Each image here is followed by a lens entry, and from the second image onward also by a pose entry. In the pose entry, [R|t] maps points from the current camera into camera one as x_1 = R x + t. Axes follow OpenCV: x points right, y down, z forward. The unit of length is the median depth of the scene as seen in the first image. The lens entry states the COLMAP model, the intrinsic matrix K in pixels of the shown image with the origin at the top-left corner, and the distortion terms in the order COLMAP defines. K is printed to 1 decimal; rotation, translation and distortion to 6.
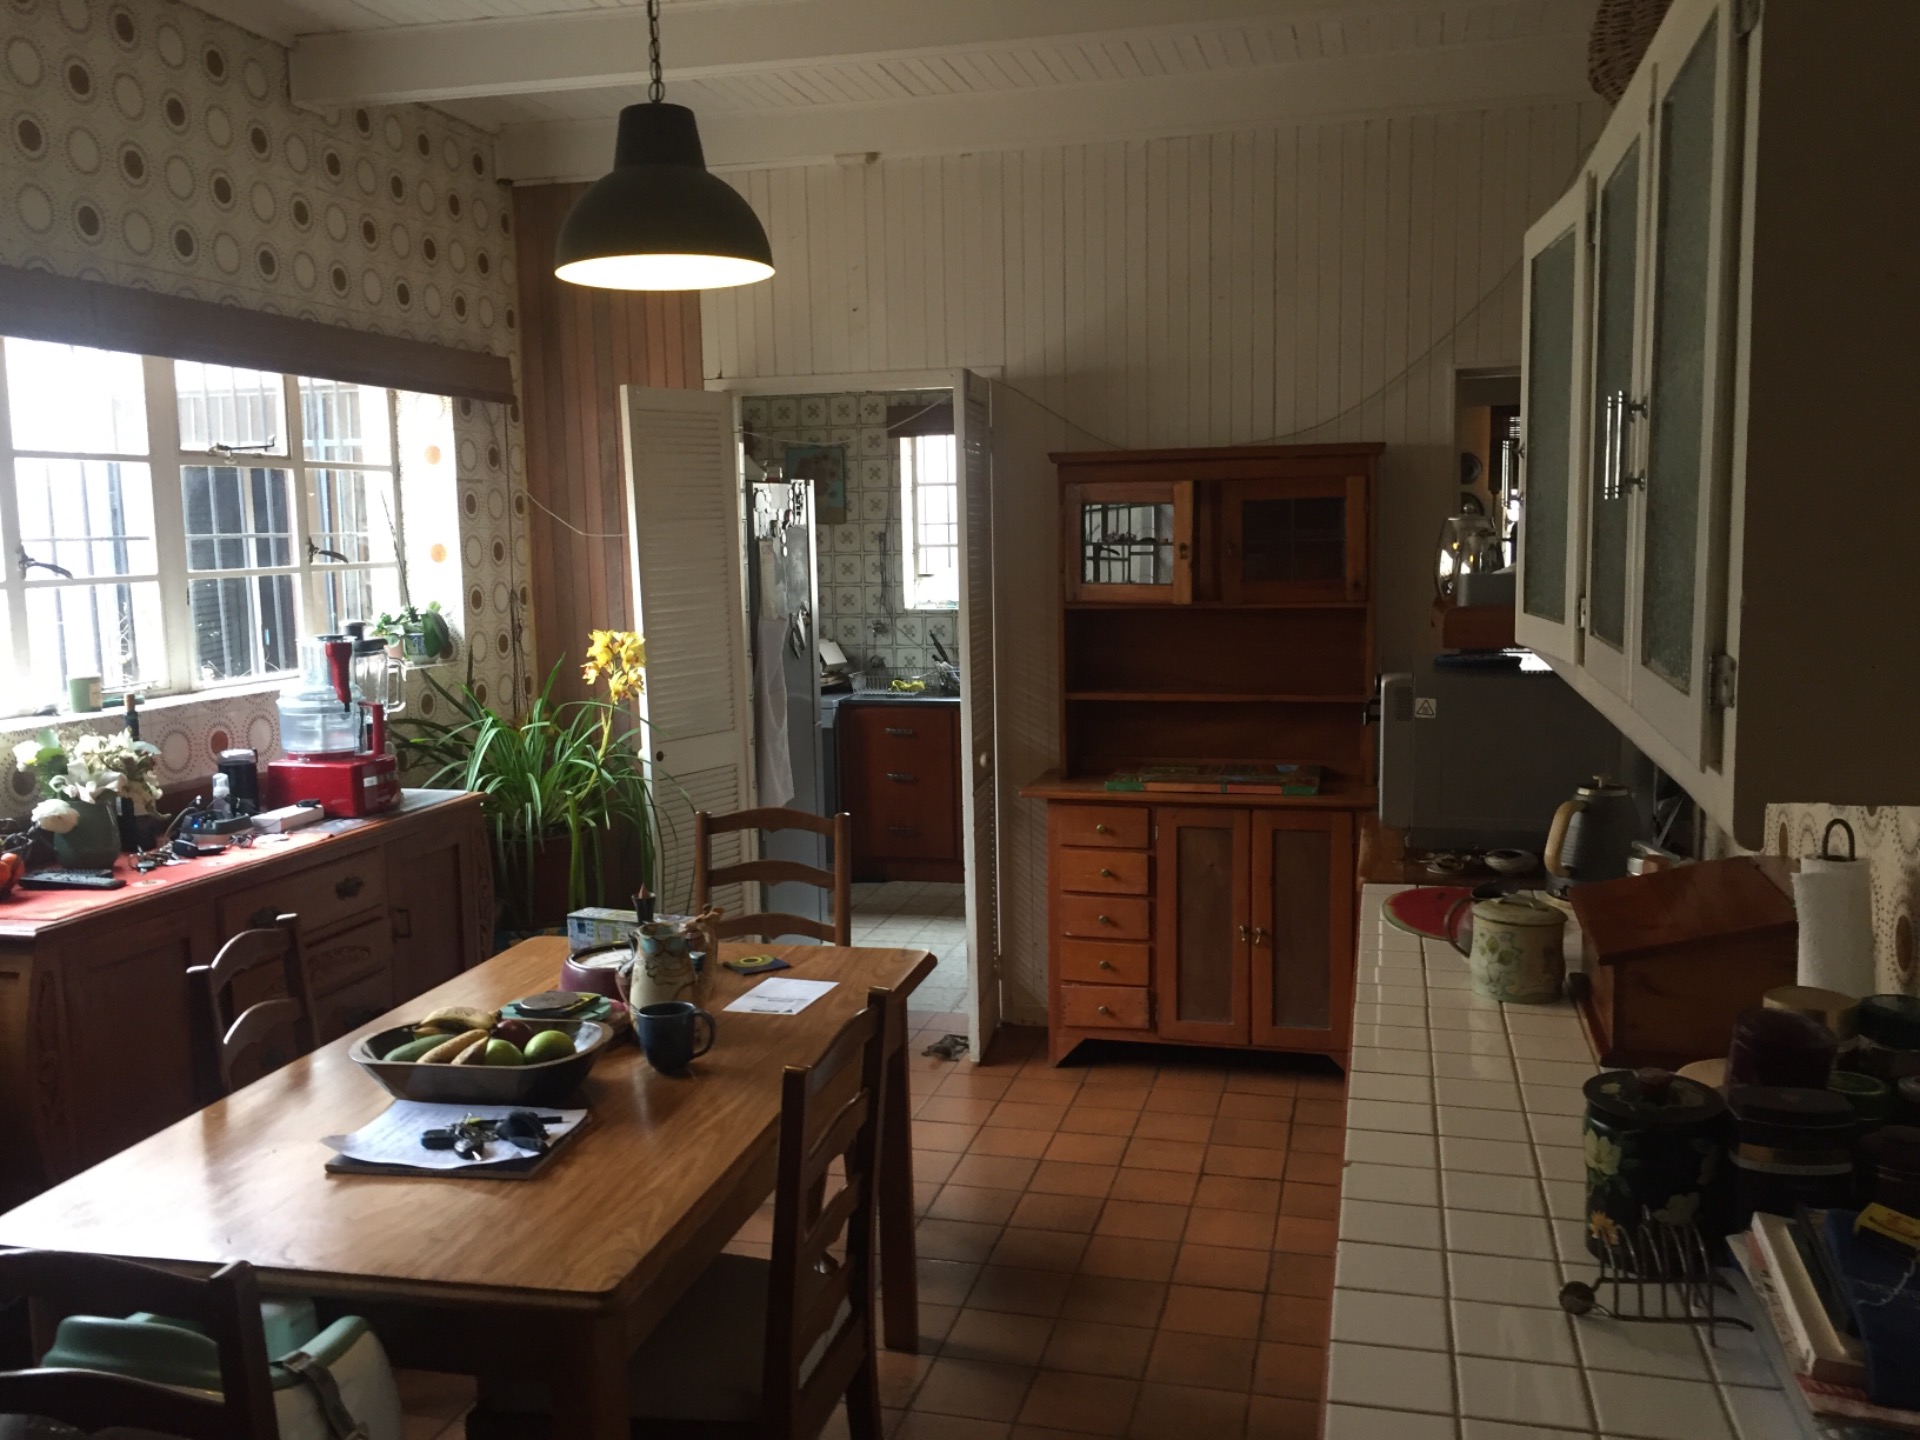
lens RADIAL K [[1635.3, 0, 960.0], [0, 1635.3, 720.0], [0, 0, 1]] dist [0.076811, -0.086955]
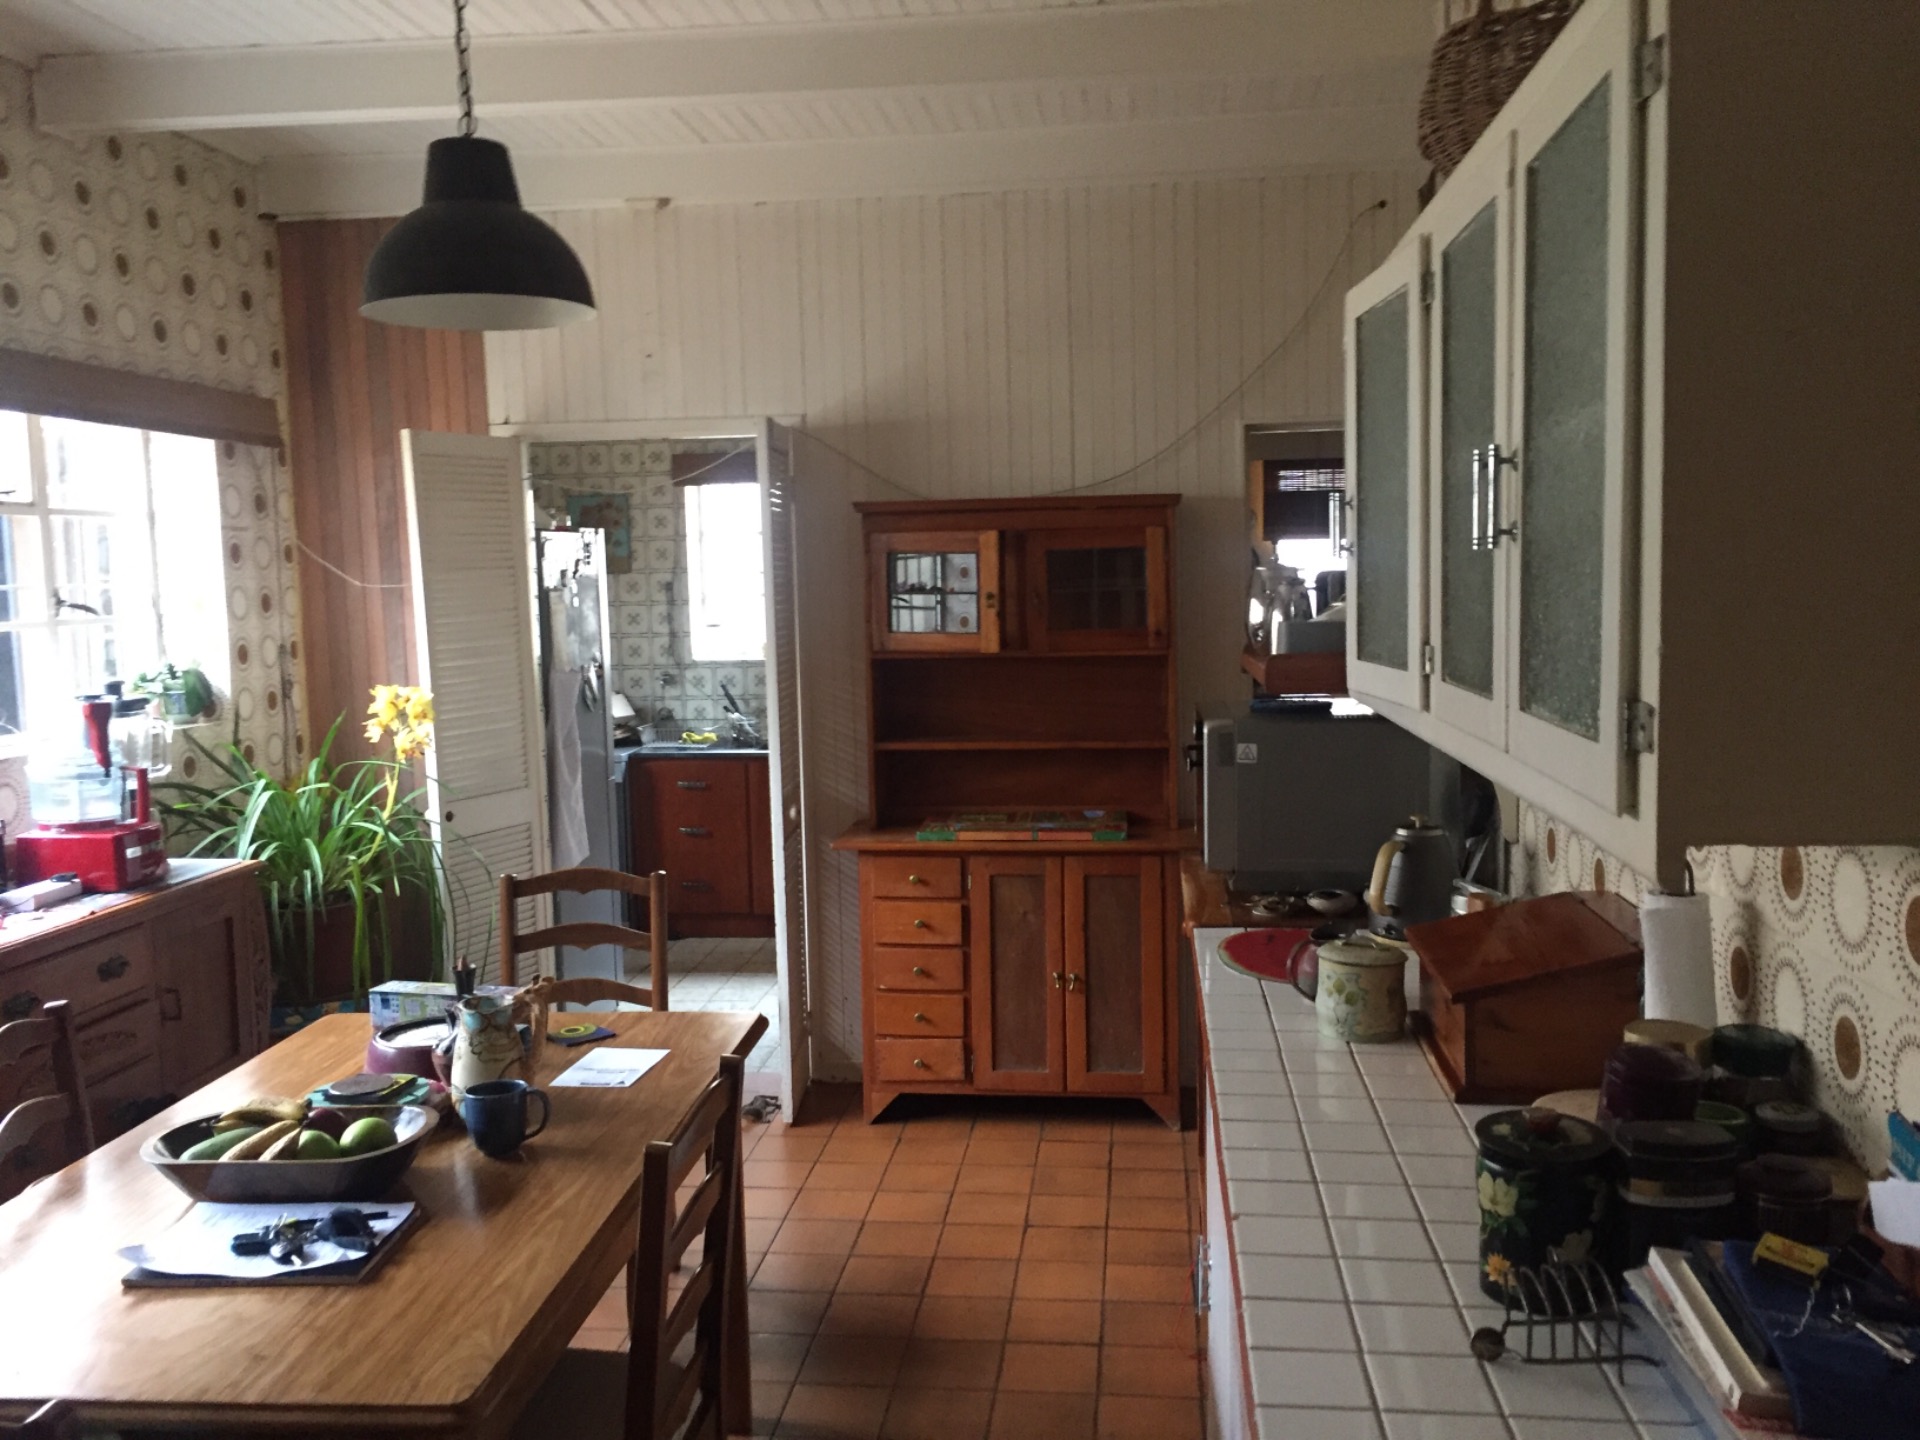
lens RADIAL K [[1635.3, 0, 960.0], [0, 1635.3, 720.0], [0, 0, 1]] dist [0.076811, -0.086955]
pose [[0.990469, -0.014450, 0.136977, -0.024855], [0.018502, 0.999427, -0.028351, -0.001820], [-0.136488, 0.030616, 0.990168, 0.013374]]
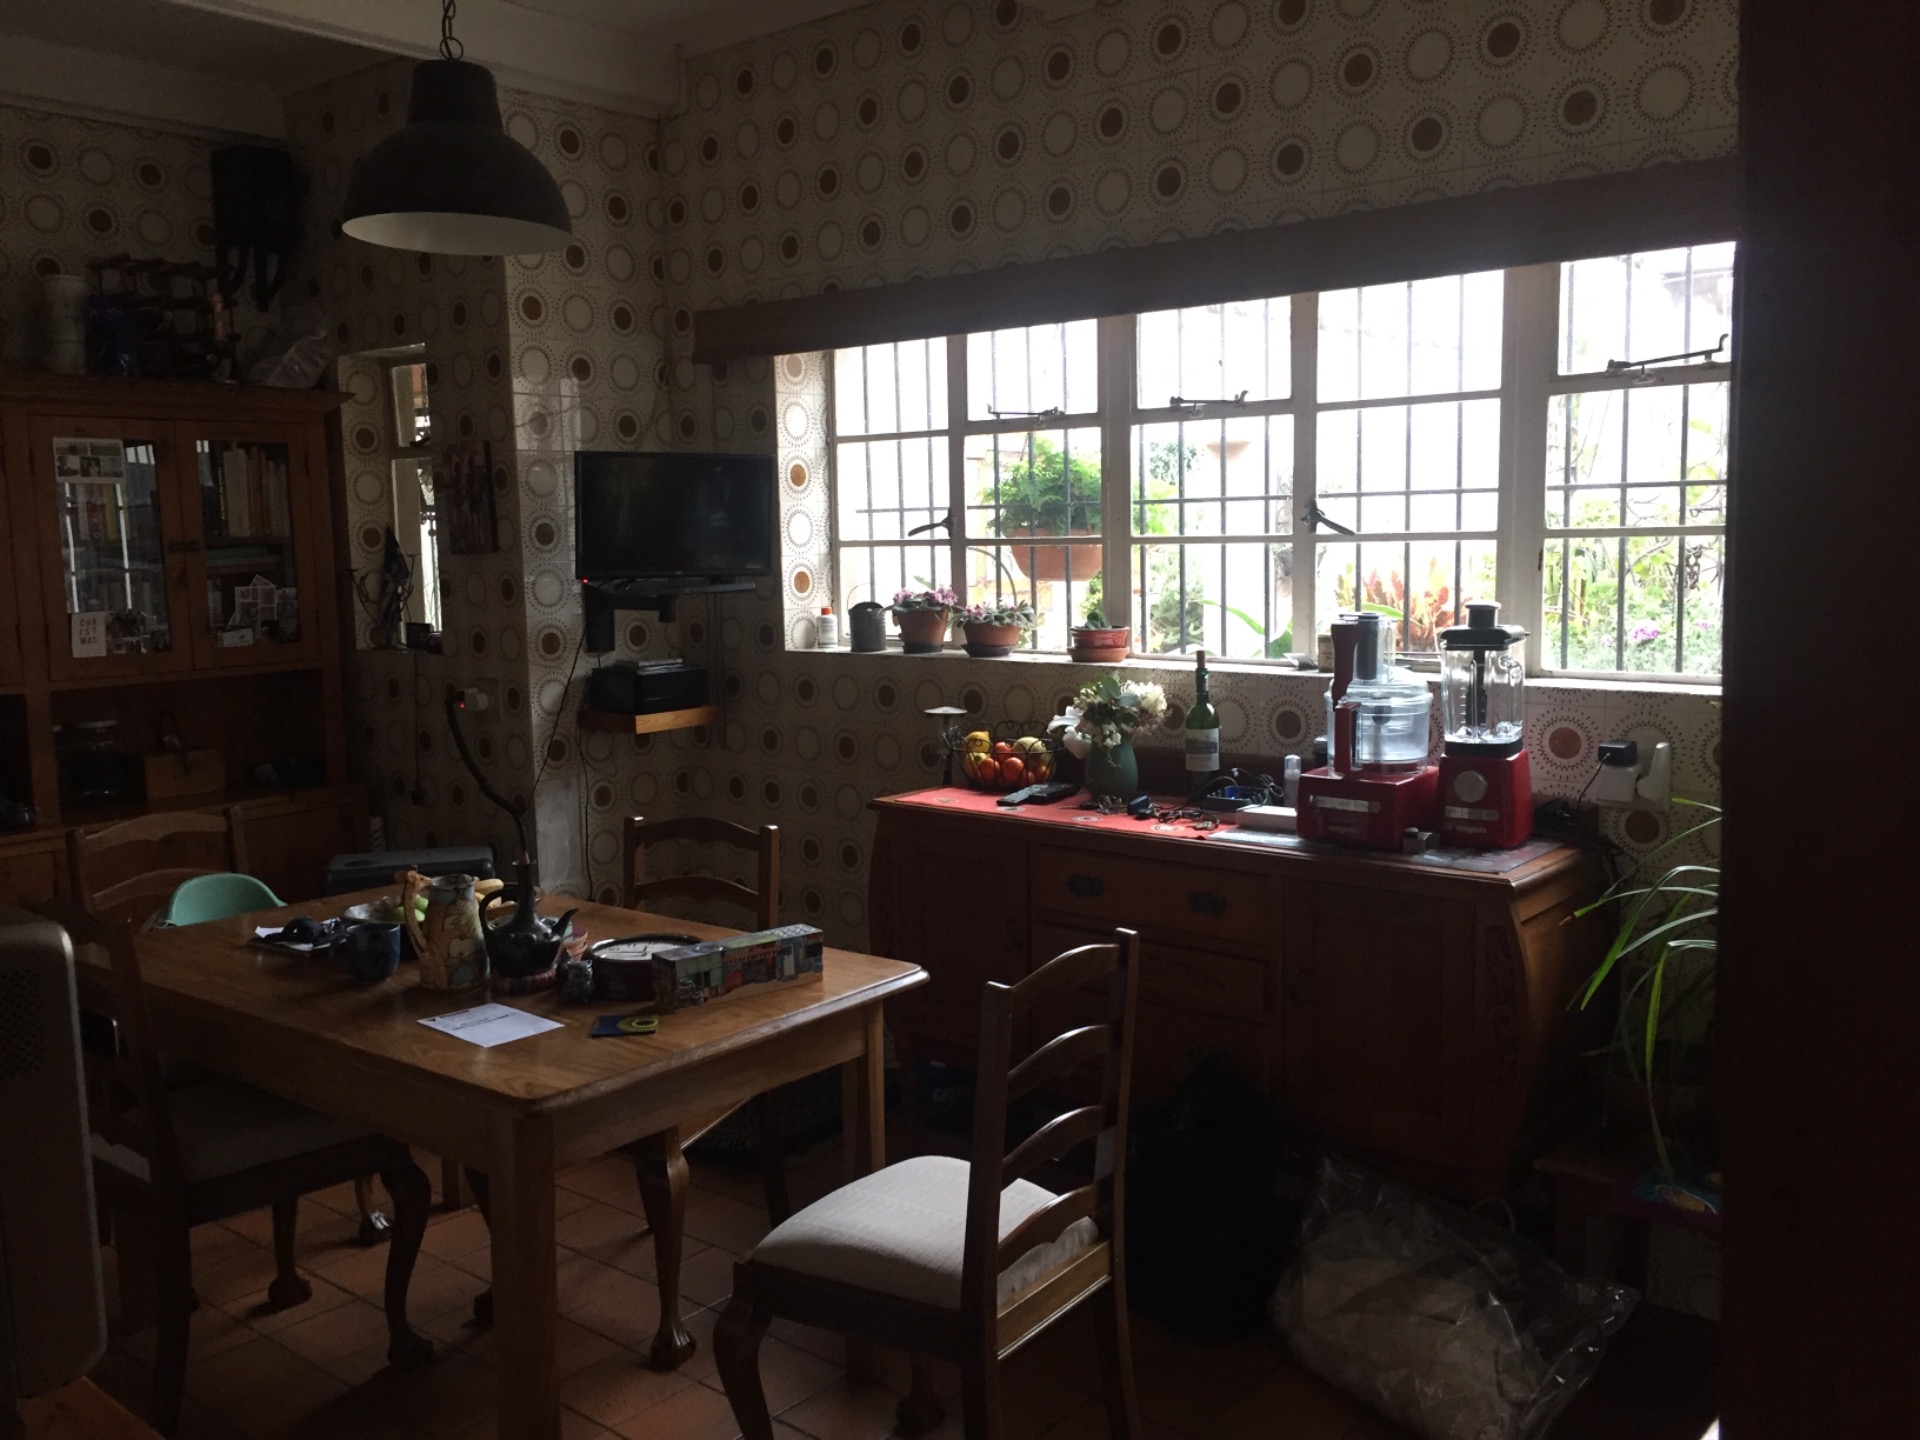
lens RADIAL K [[1635.3, 0, 960.0], [0, 1635.3, 720.0], [0, 0, 1]] dist [0.076811, -0.086955]
pose [[-0.430042, 0.129831, -0.893425, 0.388704], [-0.085356, 0.979326, 0.183400, -0.123288], [0.898765, 0.155129, -0.410069, 1.101914]]
